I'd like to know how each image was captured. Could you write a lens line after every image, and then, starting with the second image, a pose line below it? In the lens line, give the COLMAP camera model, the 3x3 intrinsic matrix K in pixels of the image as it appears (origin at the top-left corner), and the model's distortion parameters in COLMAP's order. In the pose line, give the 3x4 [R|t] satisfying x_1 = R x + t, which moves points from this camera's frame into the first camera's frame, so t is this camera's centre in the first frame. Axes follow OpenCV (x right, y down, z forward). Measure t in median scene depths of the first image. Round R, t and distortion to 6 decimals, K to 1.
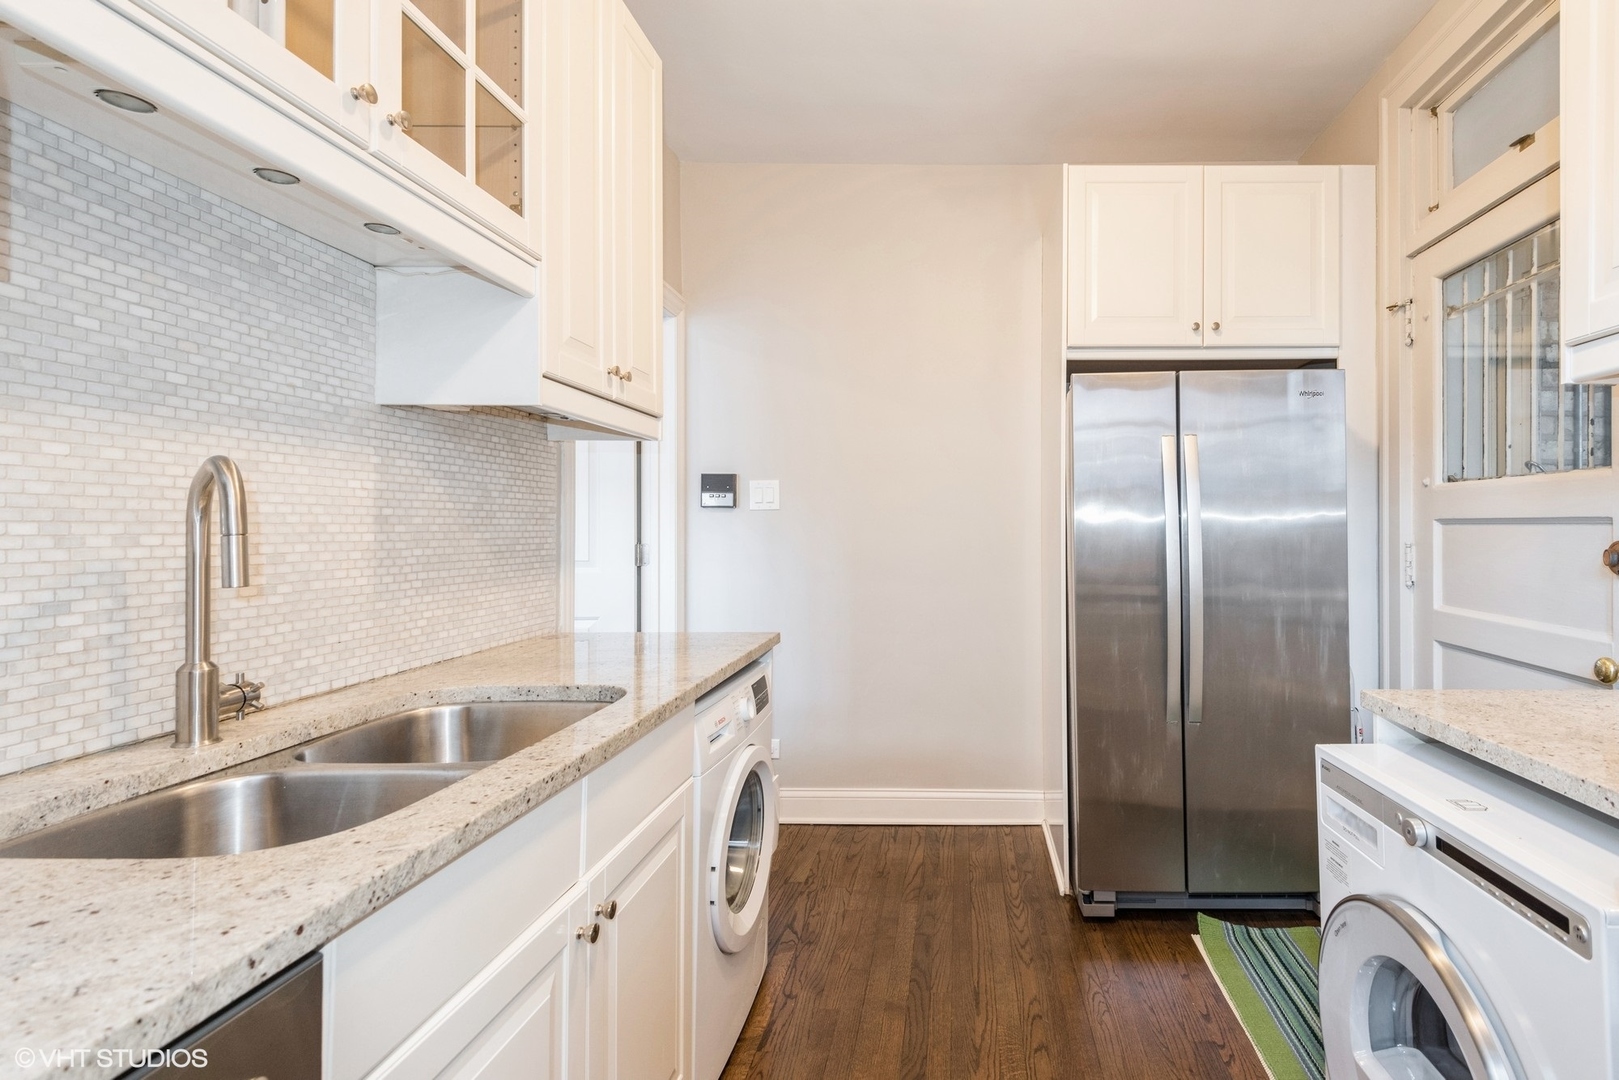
lens RADIAL K [[740.3, 0, 810.2], [0, 740.3, 531.5], [0, 0, 1]] dist [0.005793, 0.000454]
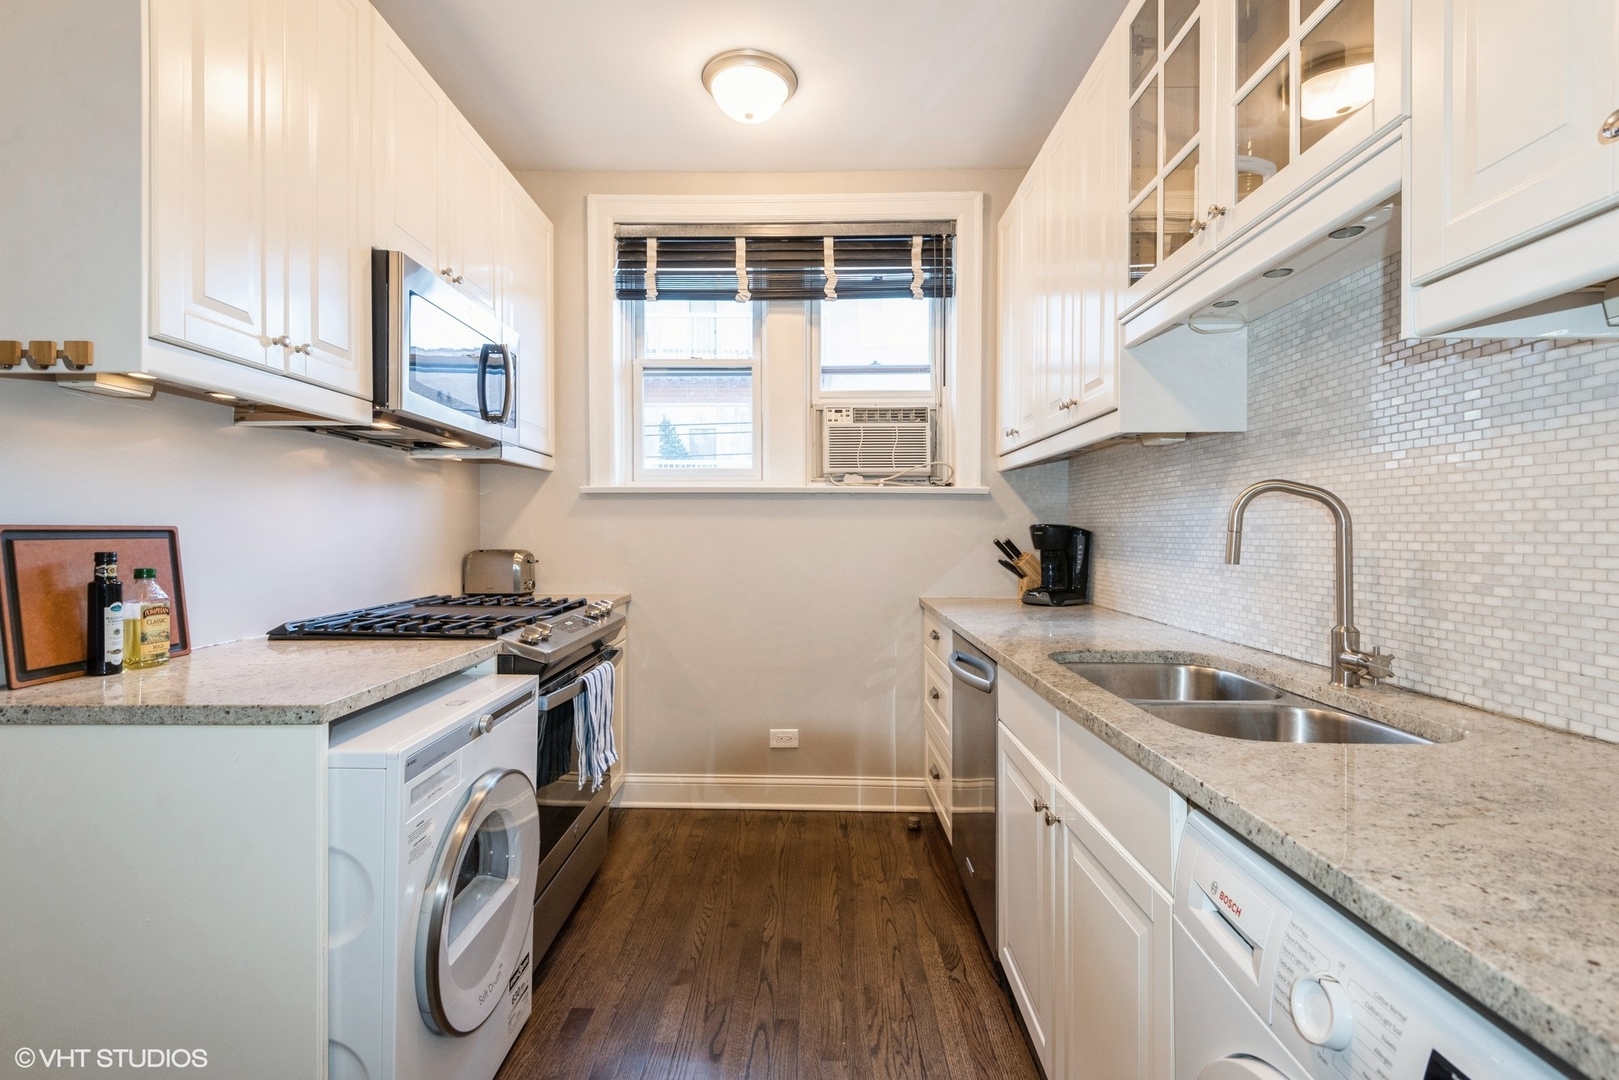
lens RADIAL K [[740.3, 0, 807.8], [0, 740.3, 536.2], [0, 0, 1]] dist [0.005793, 0.000454]
pose [[-0.976081, 0.003928, -0.217370, 0.339124], [0.001342, 0.999927, 0.012043, -0.004807], [0.217401, 0.011464, -0.976015, 1.691558]]
